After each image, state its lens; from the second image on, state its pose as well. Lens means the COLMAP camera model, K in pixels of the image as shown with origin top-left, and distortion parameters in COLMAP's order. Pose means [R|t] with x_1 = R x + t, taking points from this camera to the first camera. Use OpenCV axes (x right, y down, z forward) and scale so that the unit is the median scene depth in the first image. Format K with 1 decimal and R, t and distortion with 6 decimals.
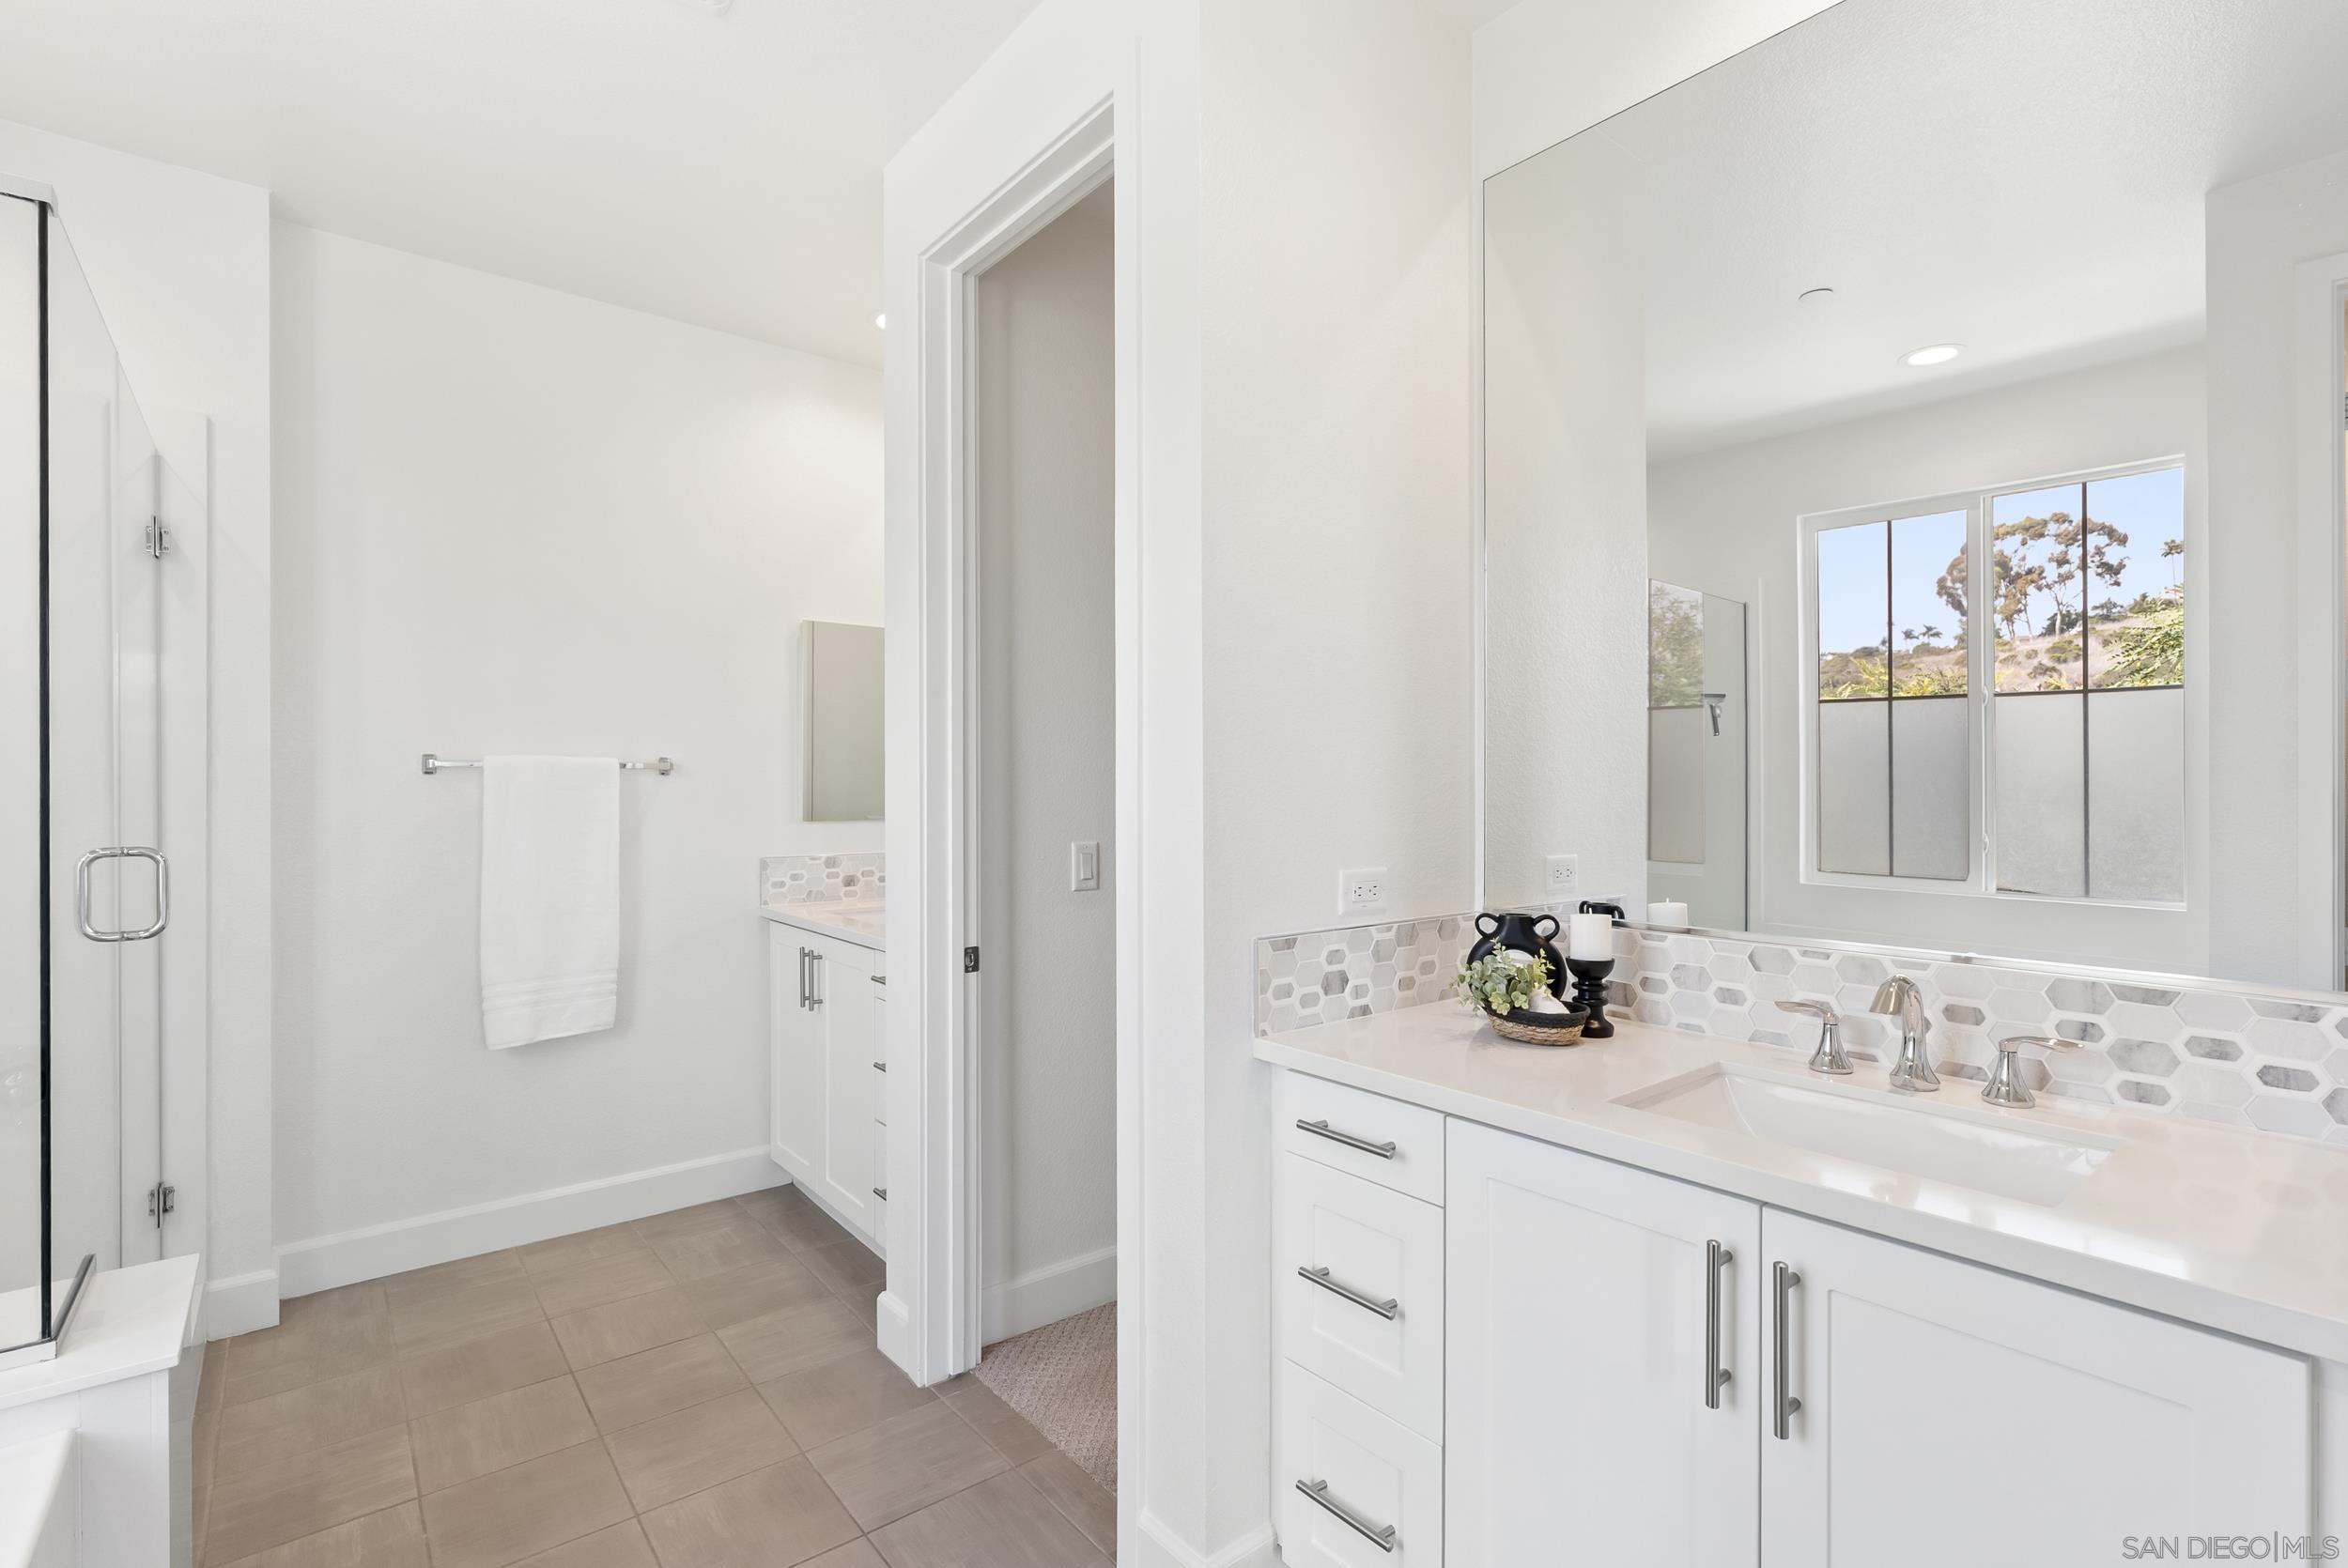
lens RADIAL K [[1056.4, 0, 1173.1], [0, 1056.4, 796.3], [0, 0, 1]] dist [-0.017564, 0.003518]
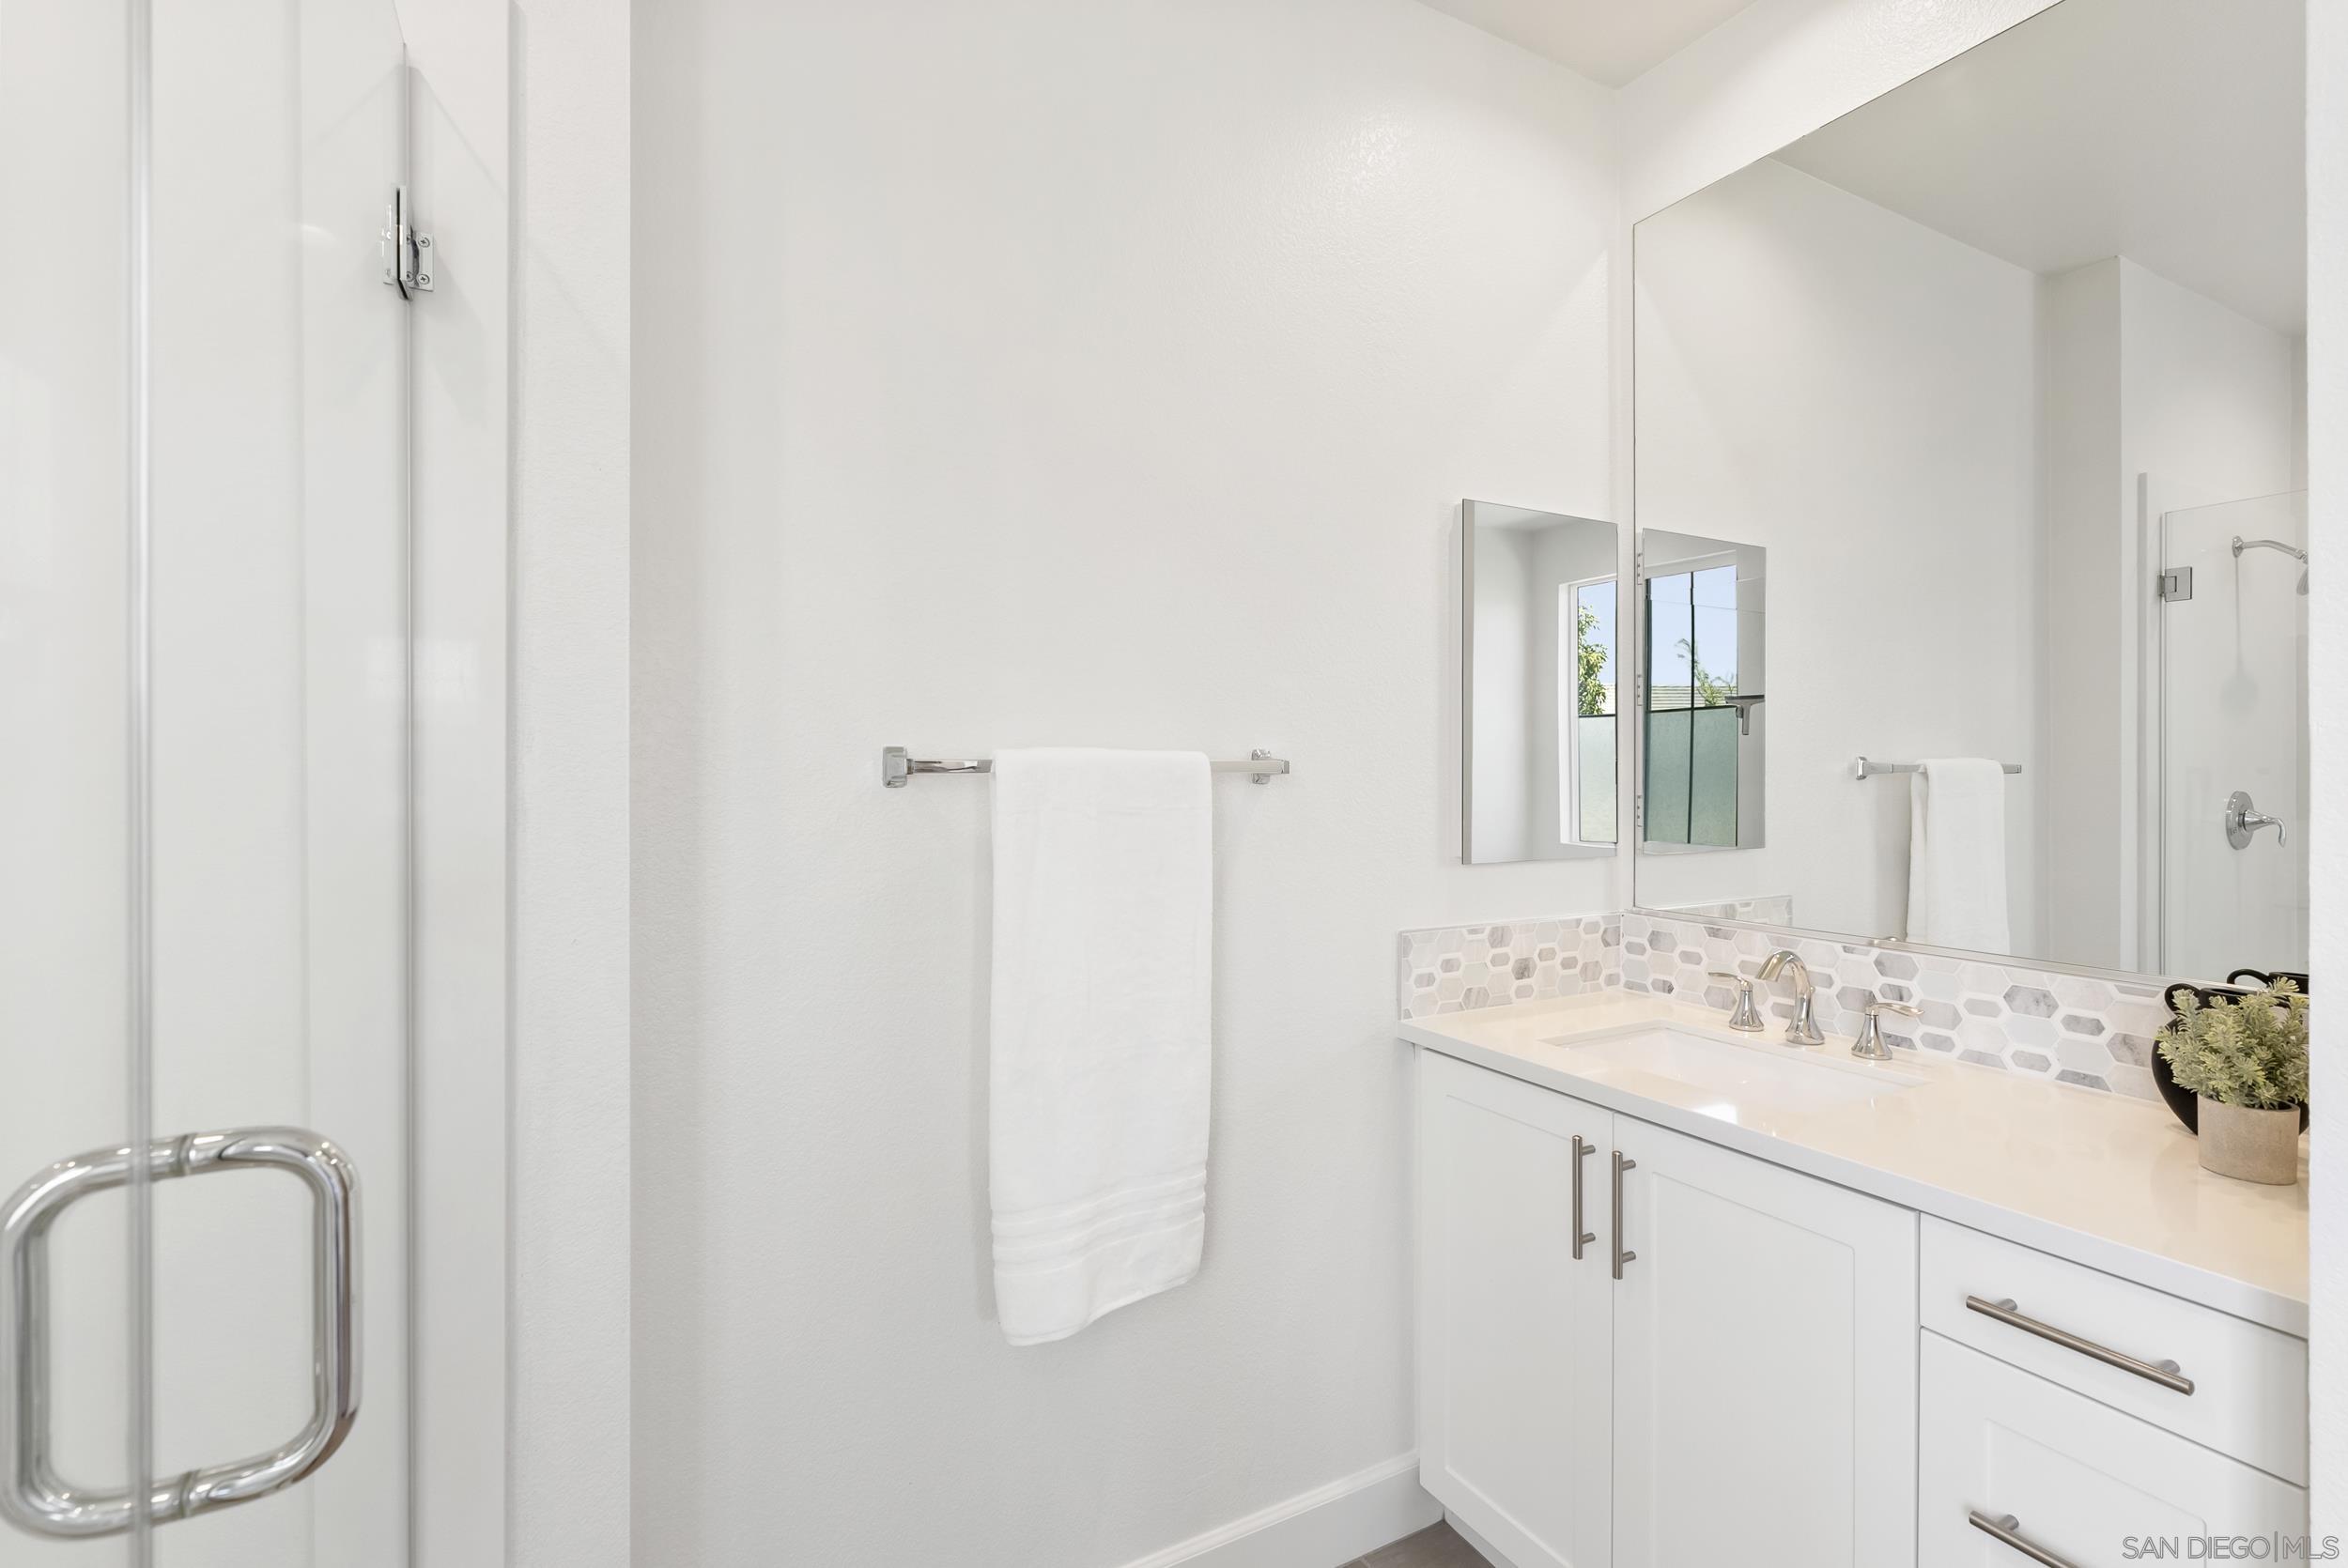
lens RADIAL K [[1056.4, 0, 1161.5], [0, 1056.4, 784.3], [0, 0, 1]] dist [-0.017564, 0.003518]
pose [[0.979223, -0.003335, -0.202760, -0.472604], [0.002628, 0.999989, -0.003755, -0.019054], [0.202770, 0.003144, 0.979221, 0.520078]]
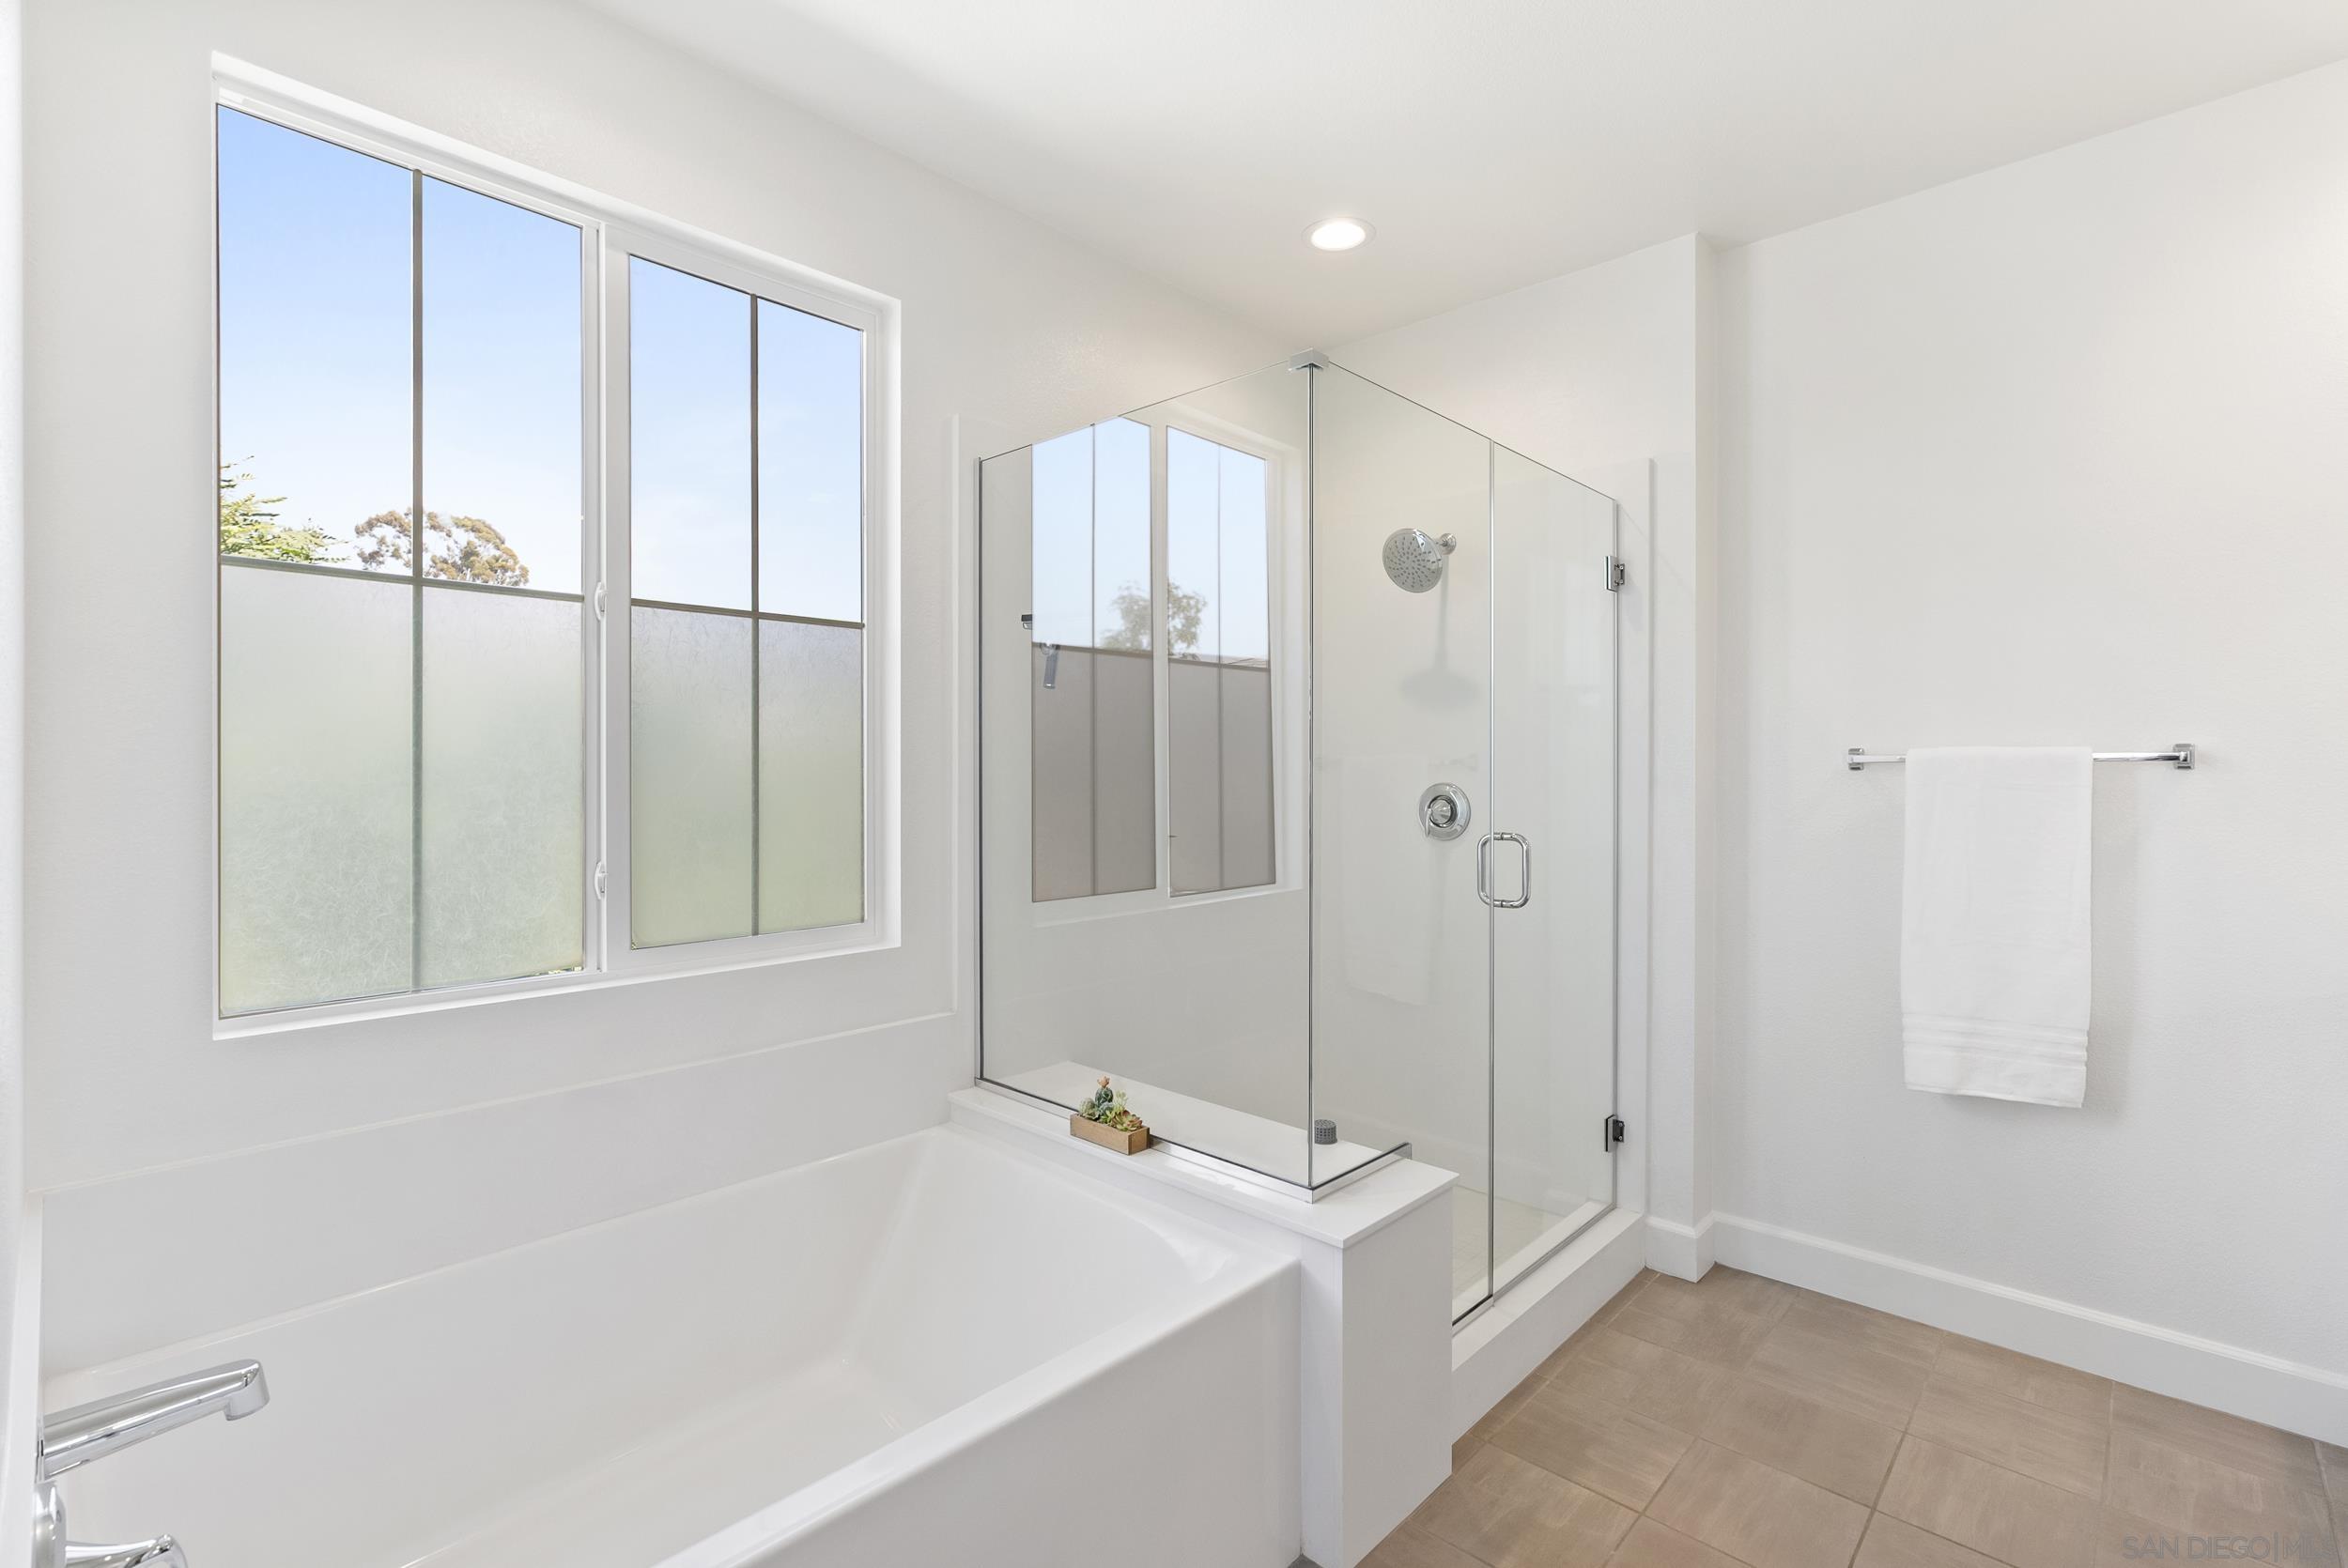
lens RADIAL K [[1056.4, 0, 1170.0], [0, 1056.4, 771.7], [0, 0, 1]] dist [-0.017564, 0.003518]
pose [[0.117037, 0.002647, -0.993124, 0.132476], [-0.004447, 0.999988, 0.002142, -0.018071], [0.993118, 0.004165, 0.117047, 0.287669]]
